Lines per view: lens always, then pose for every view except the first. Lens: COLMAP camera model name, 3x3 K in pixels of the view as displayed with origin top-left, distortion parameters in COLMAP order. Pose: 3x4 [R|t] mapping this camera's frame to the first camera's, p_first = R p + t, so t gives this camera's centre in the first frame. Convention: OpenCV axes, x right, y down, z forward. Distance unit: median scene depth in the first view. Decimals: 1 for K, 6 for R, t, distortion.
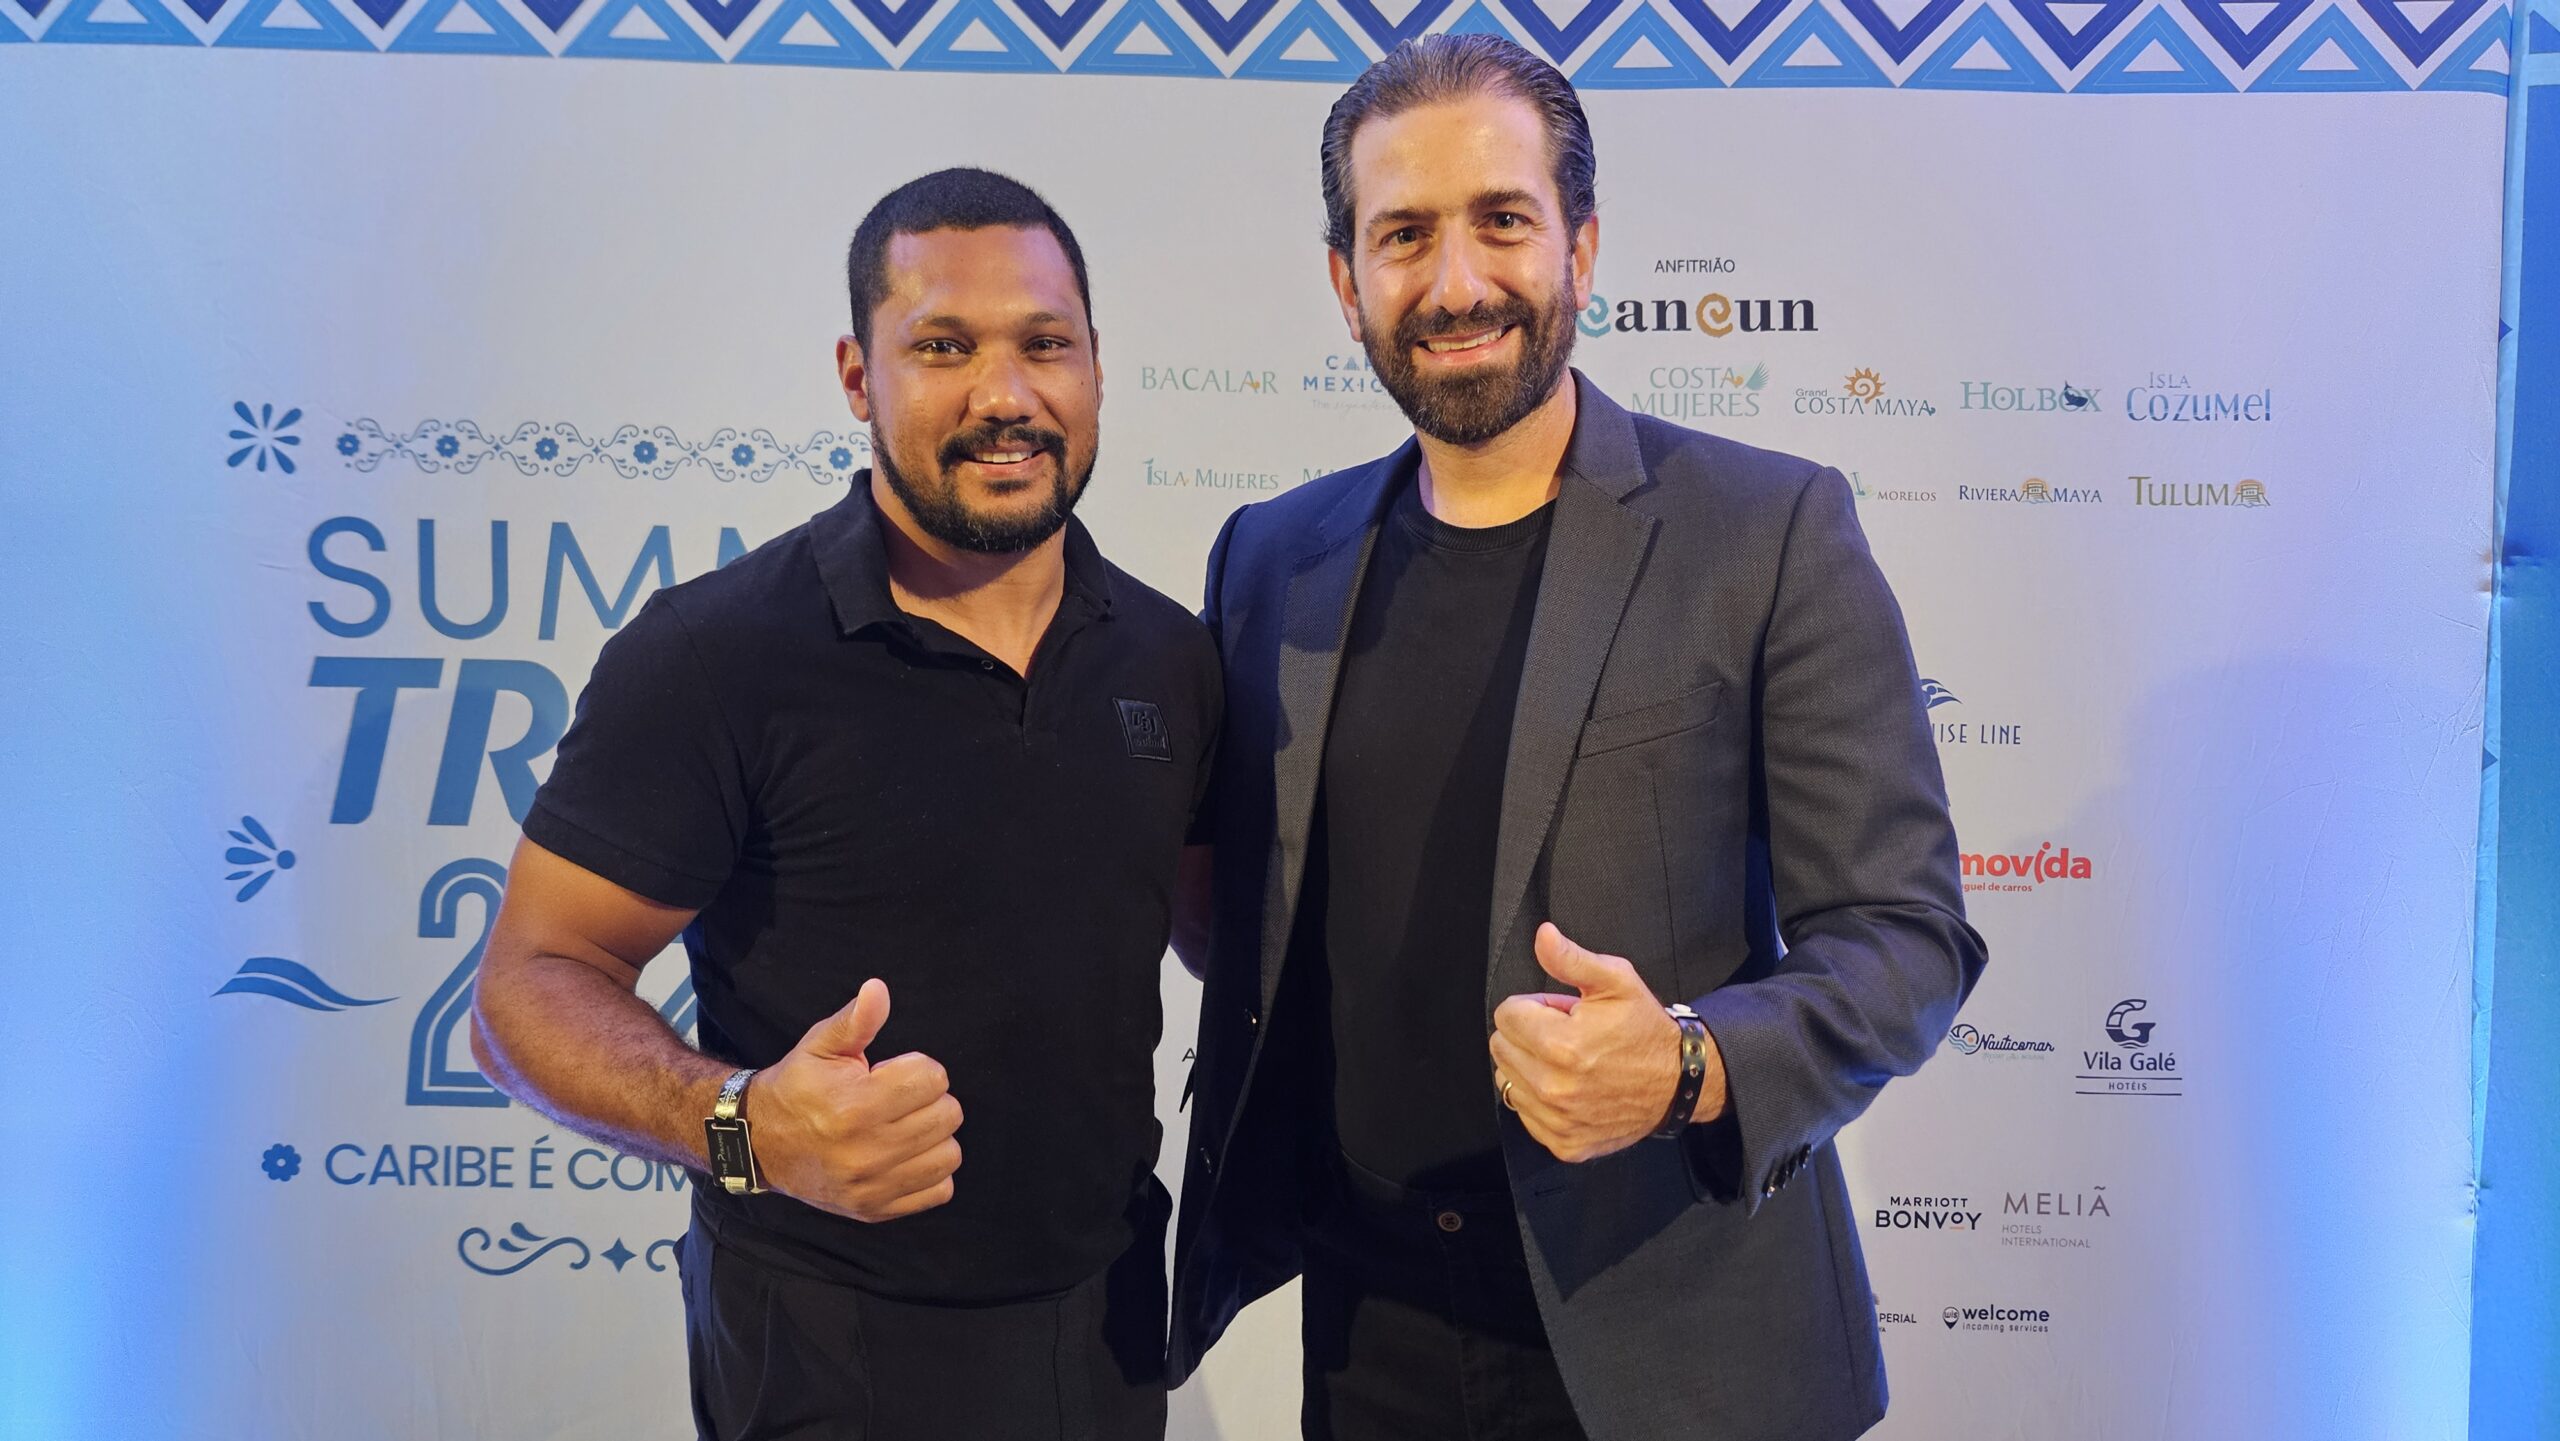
lens RADIAL K [[1747.3, 0, 1283.3], [0, 1747.3, 710.8], [0, 0, 1]] dist [0.053890, -0.054699]
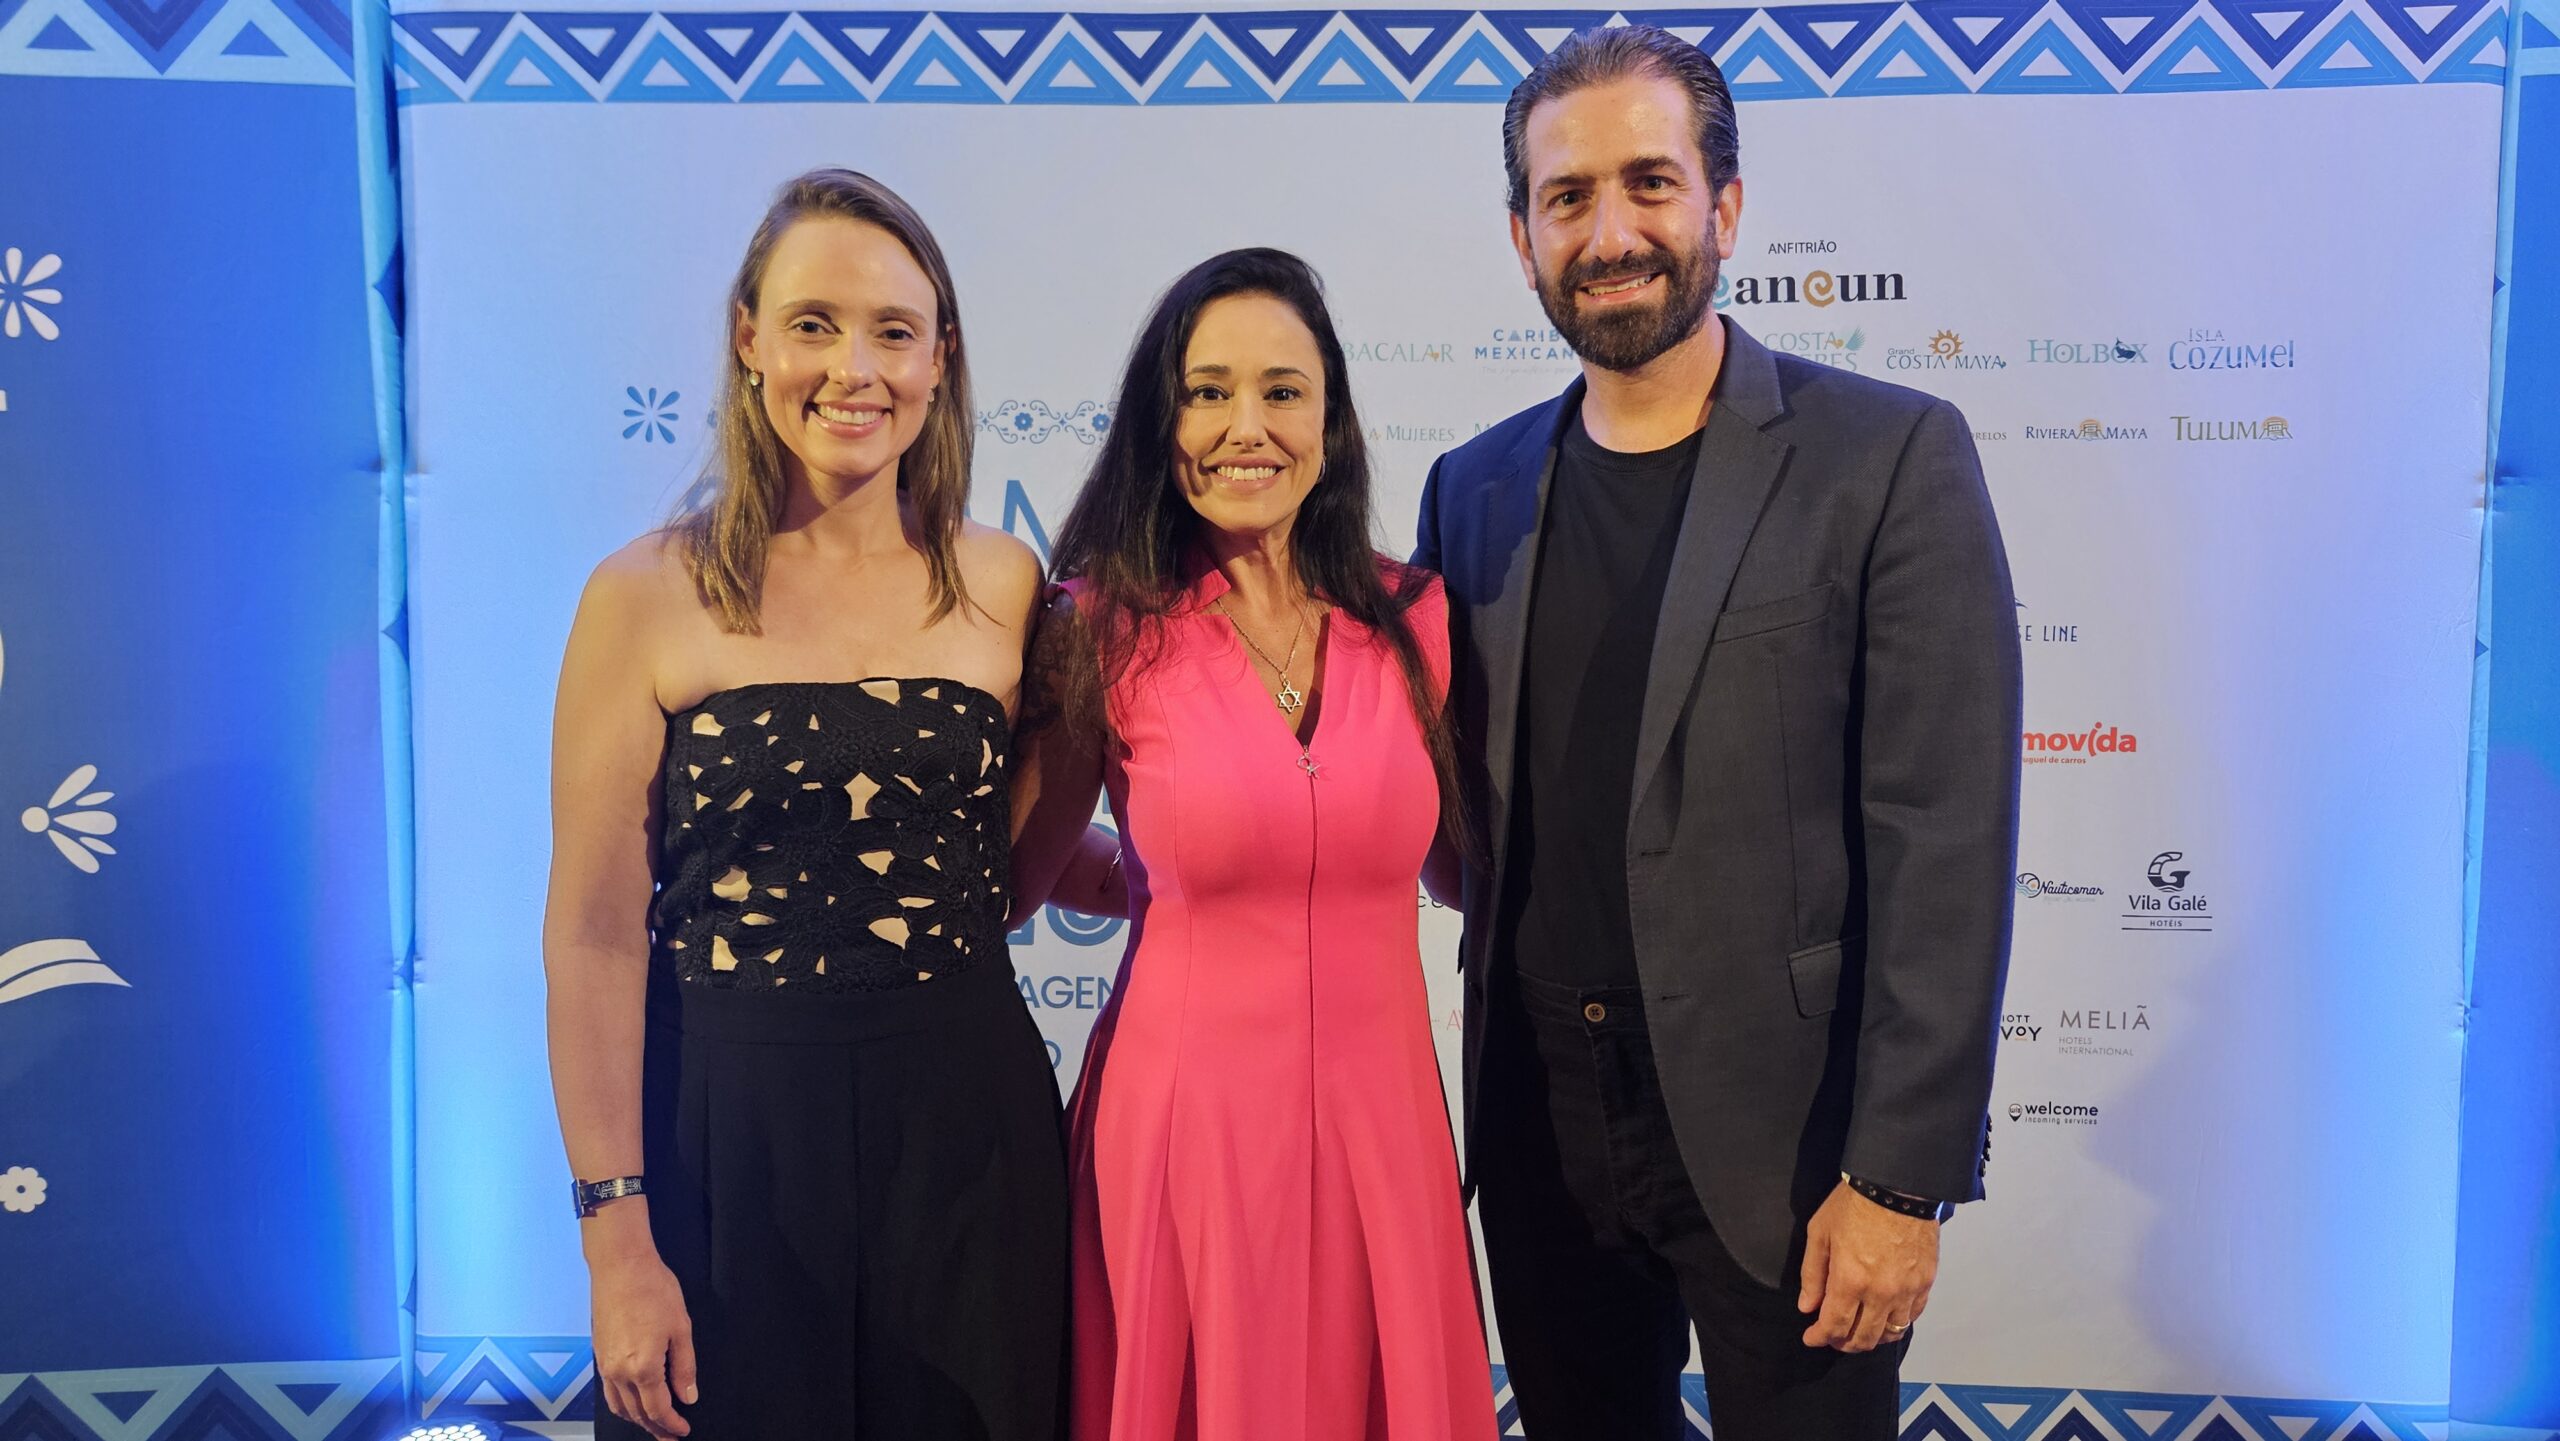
lens RADIAL K [[2139.6, 0, 1286.2], [0, 2139.6, 741.1], [0, 0, 1]] dist [0.060643, -0.069128]
pose [[0.996687, -0.006776, -0.081049, -0.001104], [0.008478, 0.999750, 0.020680, 0.051448], [0.080888, -0.021299, 0.996496, -0.506977]]
